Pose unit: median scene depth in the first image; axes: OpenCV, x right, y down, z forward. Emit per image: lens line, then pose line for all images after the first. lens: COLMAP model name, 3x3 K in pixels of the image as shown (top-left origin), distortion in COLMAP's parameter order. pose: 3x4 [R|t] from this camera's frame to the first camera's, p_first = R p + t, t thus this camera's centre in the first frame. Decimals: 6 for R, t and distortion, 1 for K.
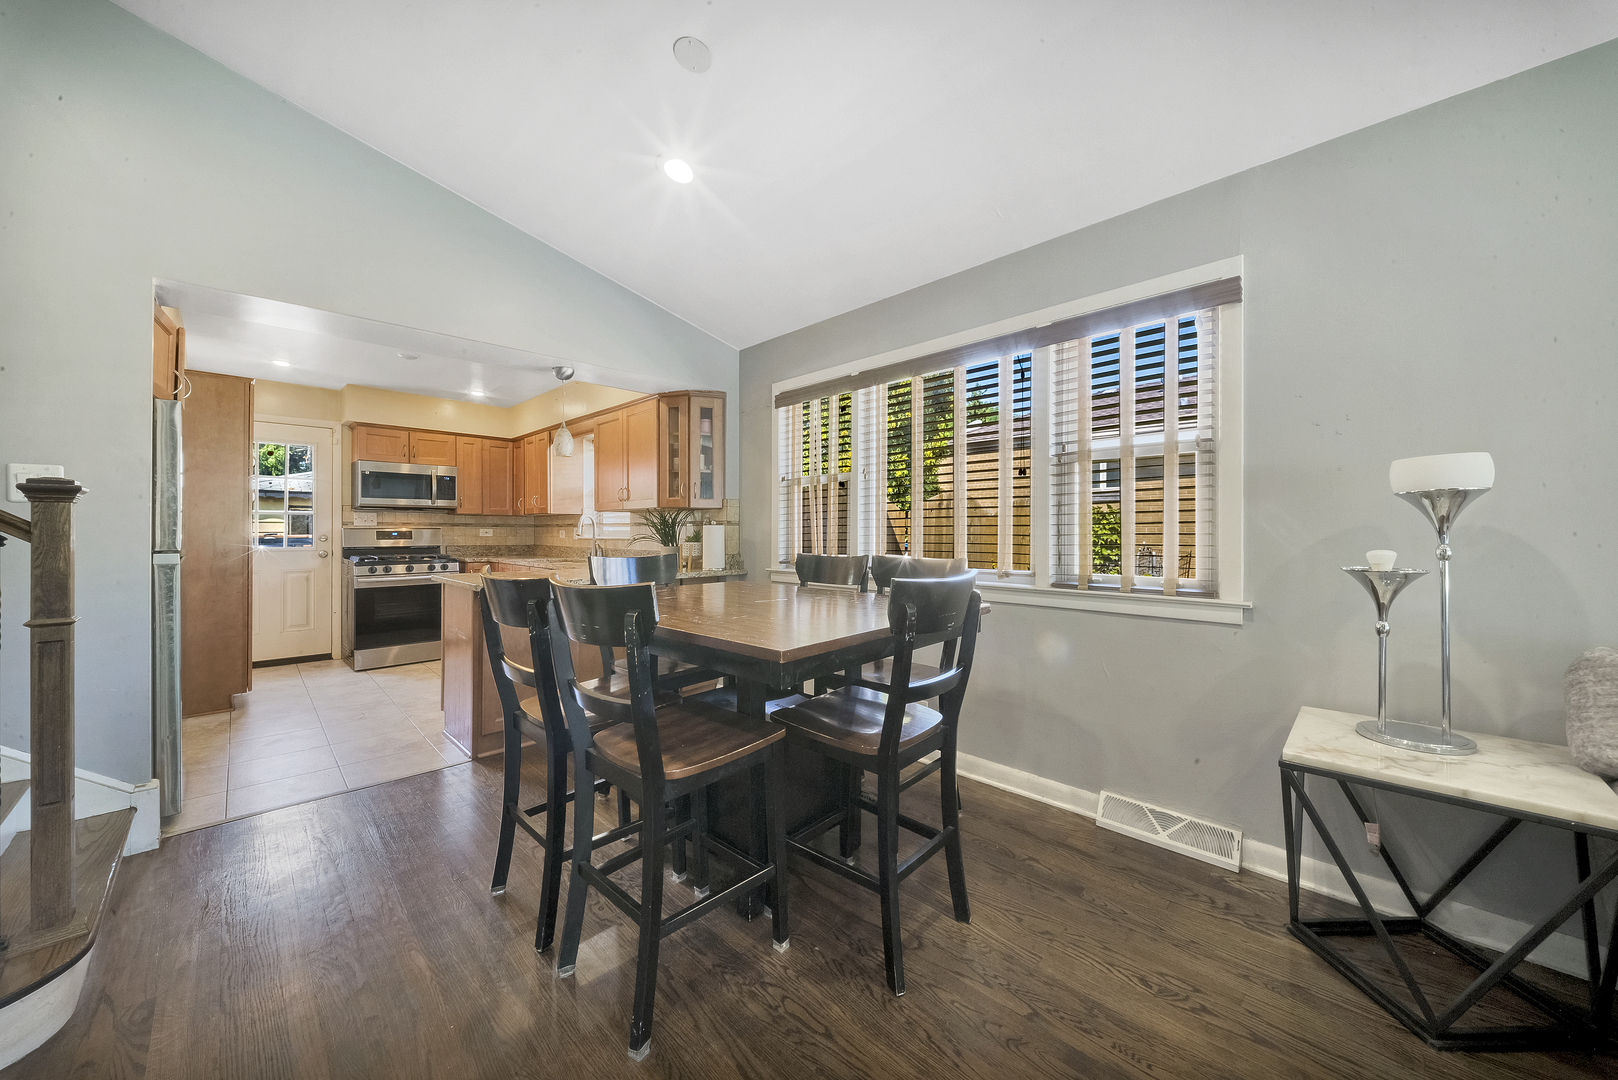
lens RADIAL K [[576.0, 0, 805.6], [0, 576.0, 528.0], [0, 0, 1]] dist [-0.008878, -0.001424]
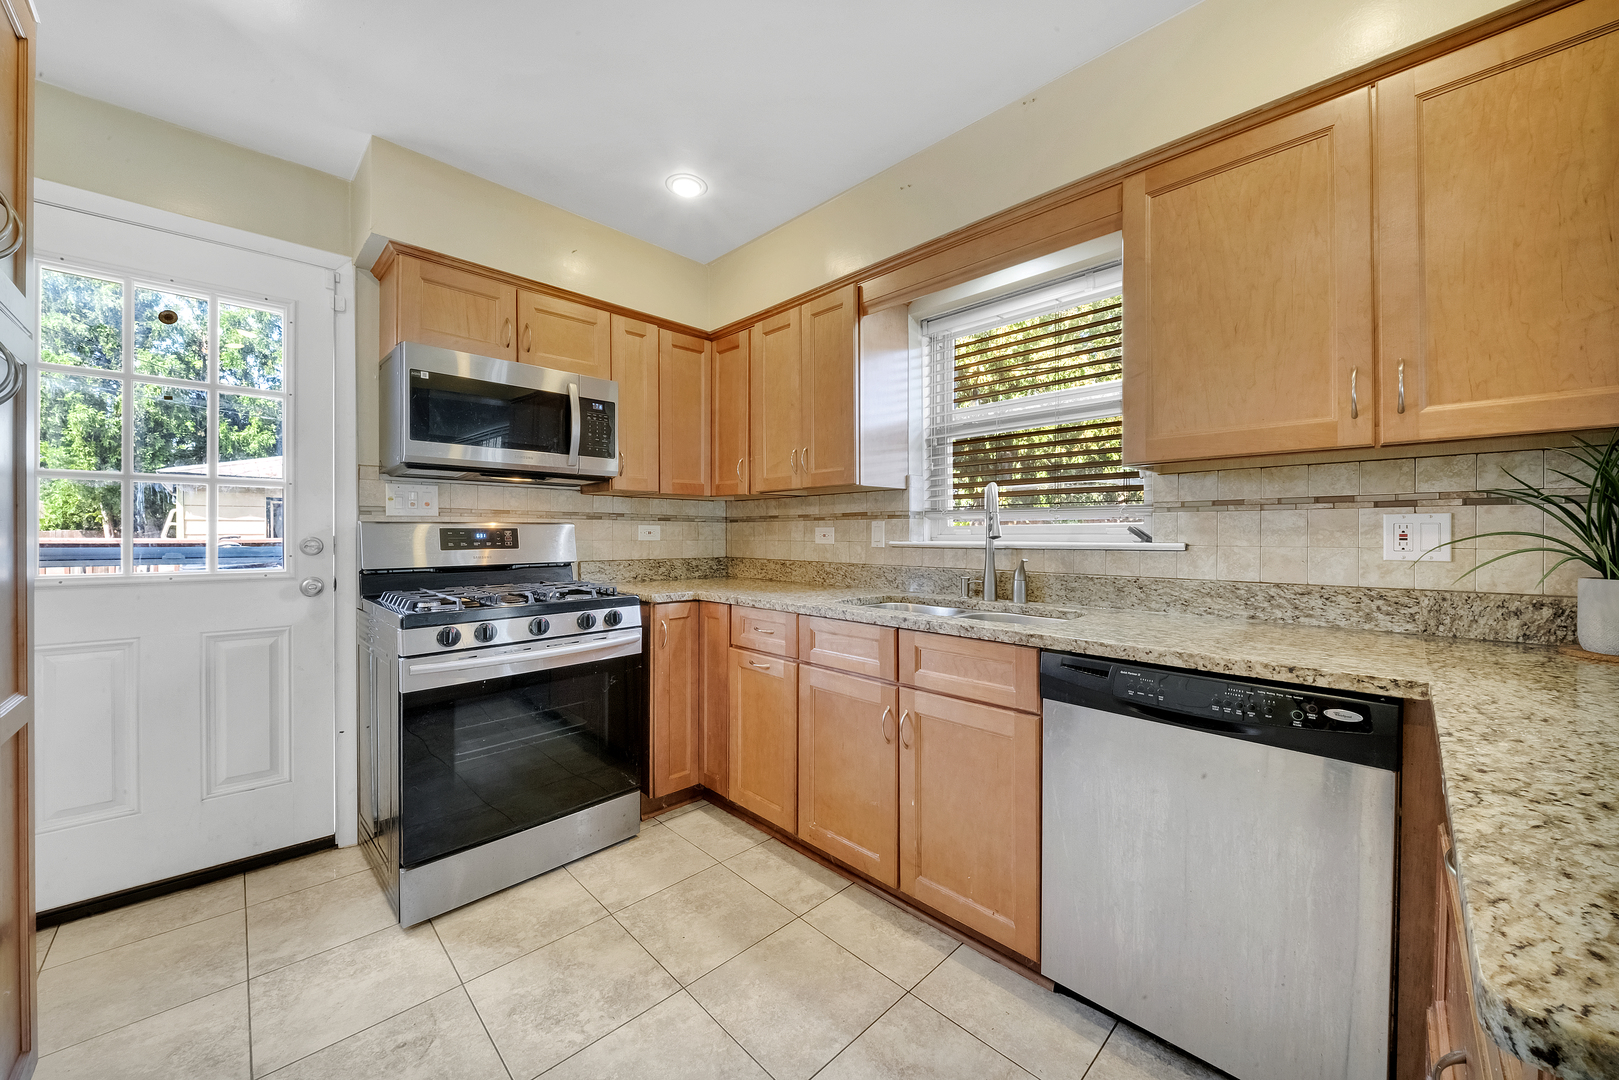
lens RADIAL K [[576.4, 0, 791.2], [0, 576.4, 533.2], [0, 0, 1]] dist [-0.008878, -0.001424]
pose [[0.999850, -0.003982, -0.016884, -0.501864], [0.004033, 0.999987, 0.002963, 0.008295], [0.016872, -0.003031, 0.999853, 0.606172]]
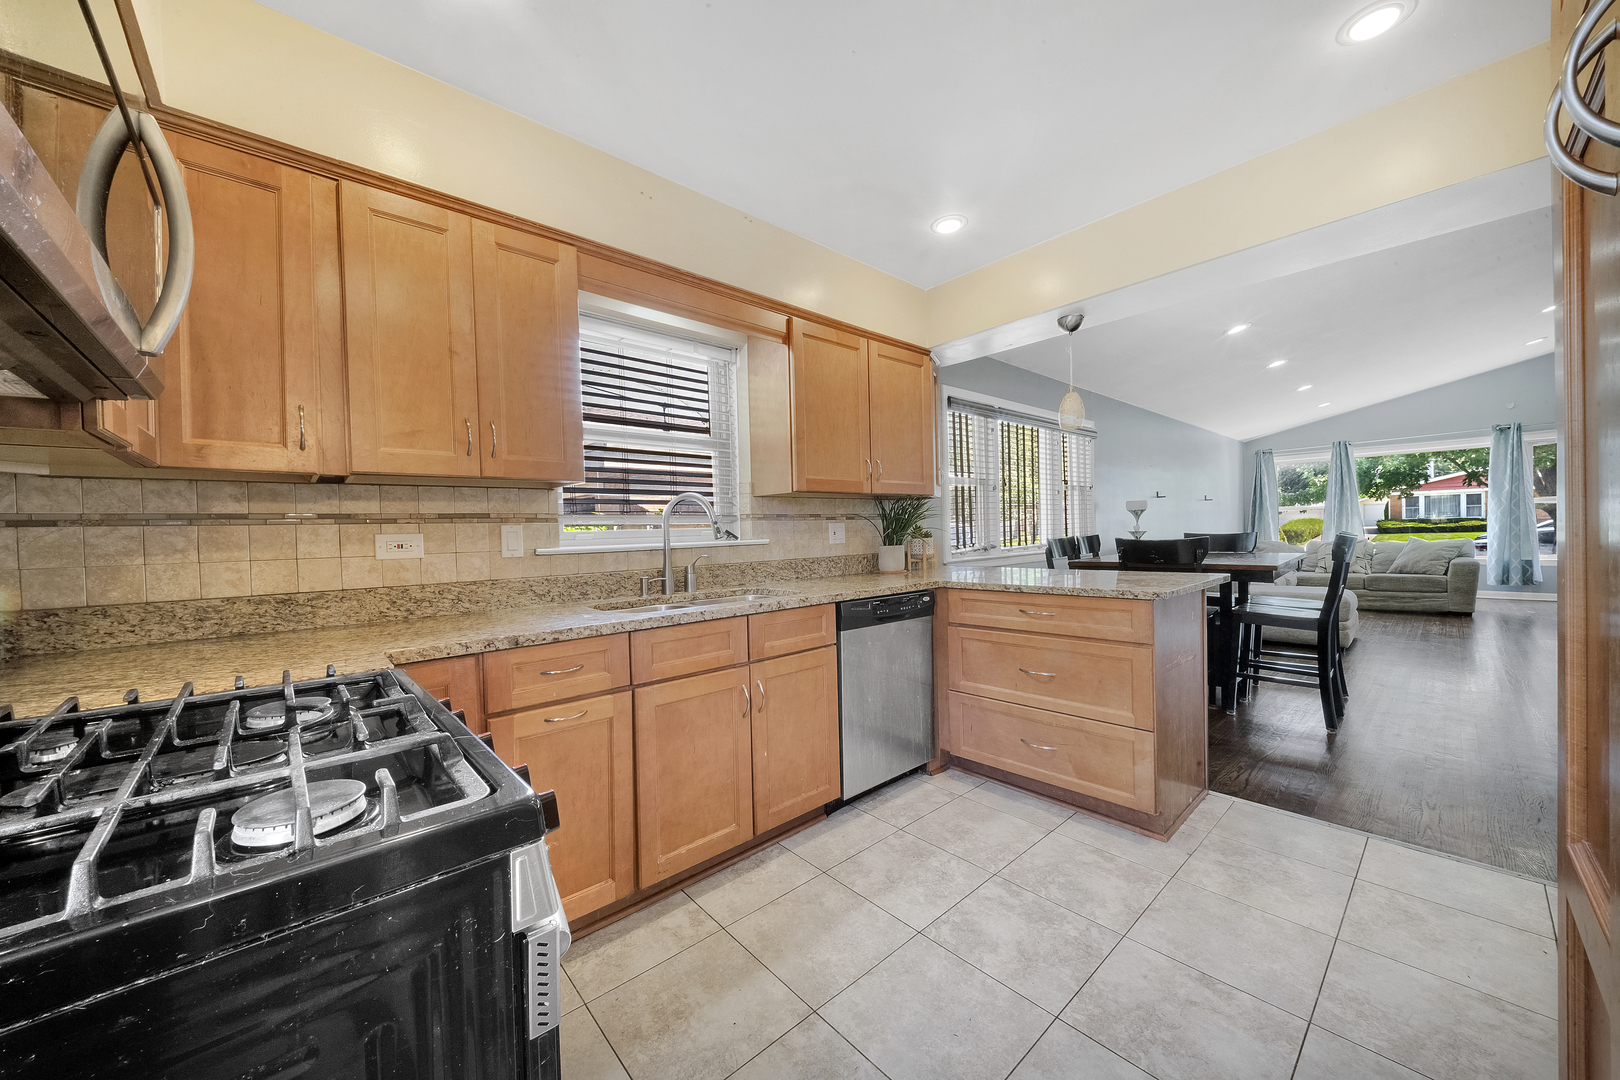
lens RADIAL K [[576.7, 0, 802.2], [0, 576.7, 537.9], [0, 0, 1]] dist [-0.008878, -0.001424]
pose [[0.067071, -0.016399, 0.997613, -0.833880], [0.023110, 0.999622, 0.014878, 0.007246], [-0.997481, 0.022057, 0.067424, 0.877413]]
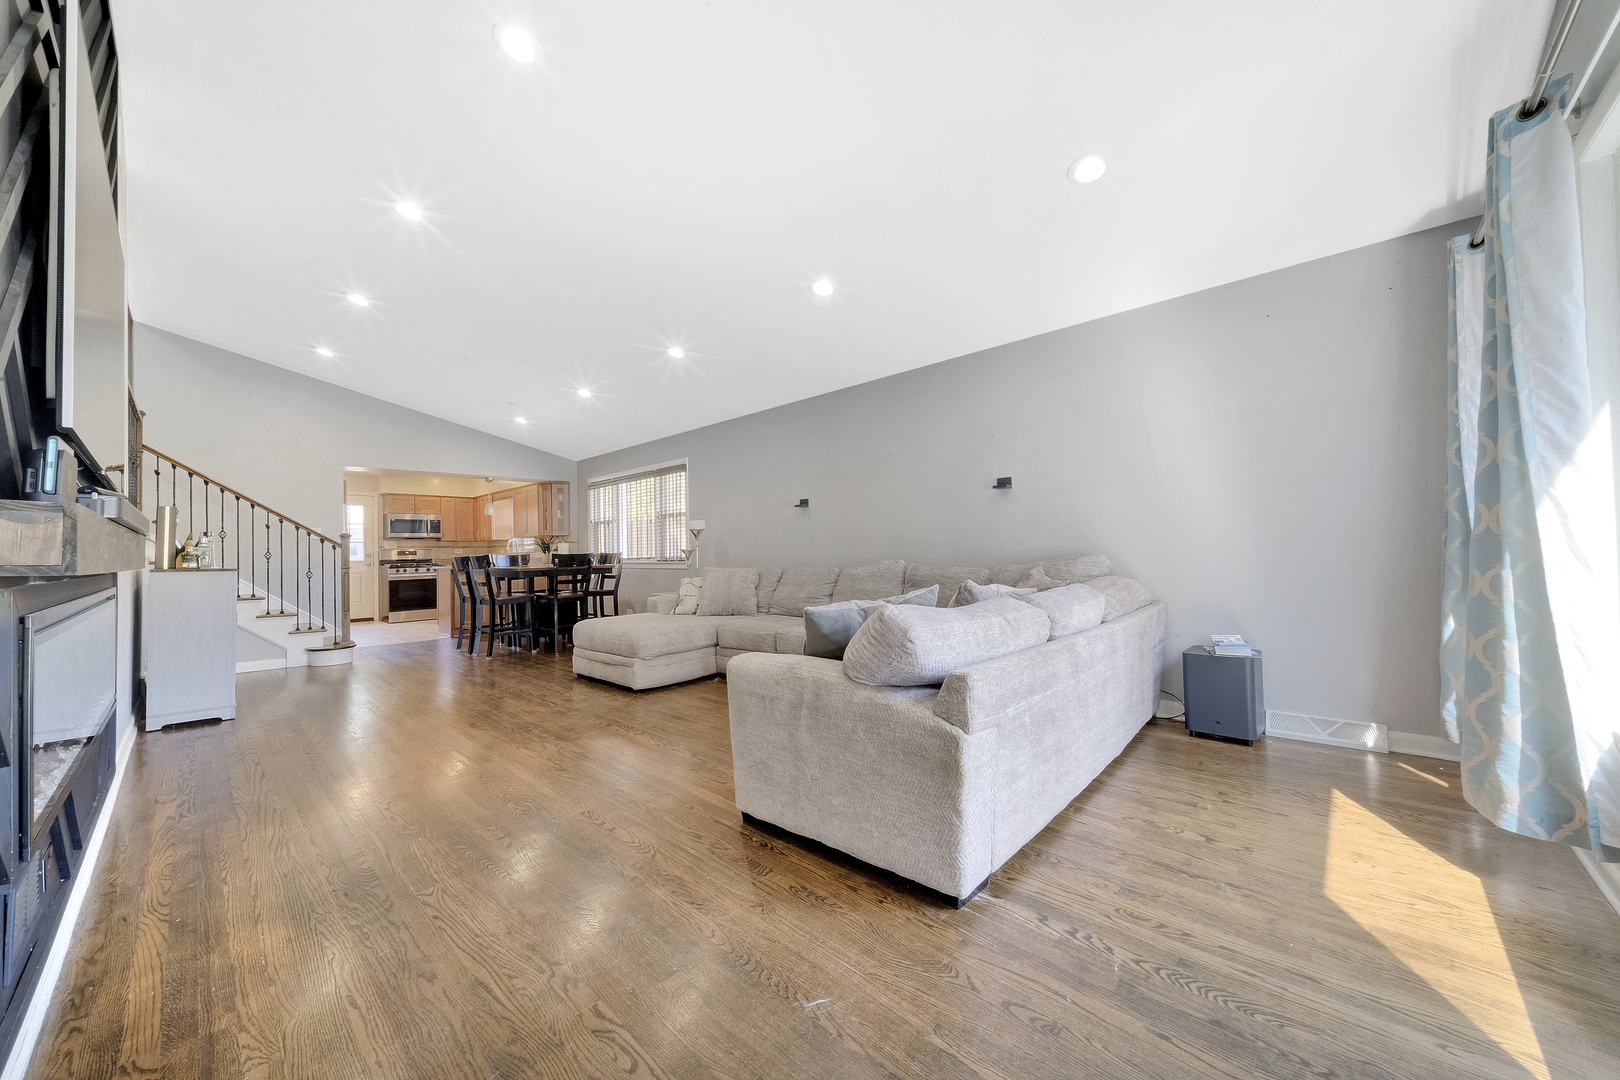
lens RADIAL K [[576.7, 0, 811.6], [0, 576.7, 538.3], [0, 0, 1]] dist [-0.008878, -0.001424]
pose [[0.999204, -0.020873, 0.033986, 0.535657], [0.021450, 0.999630, -0.016715, 0.024545], [-0.033625, 0.017431, 0.999283, -0.914992]]
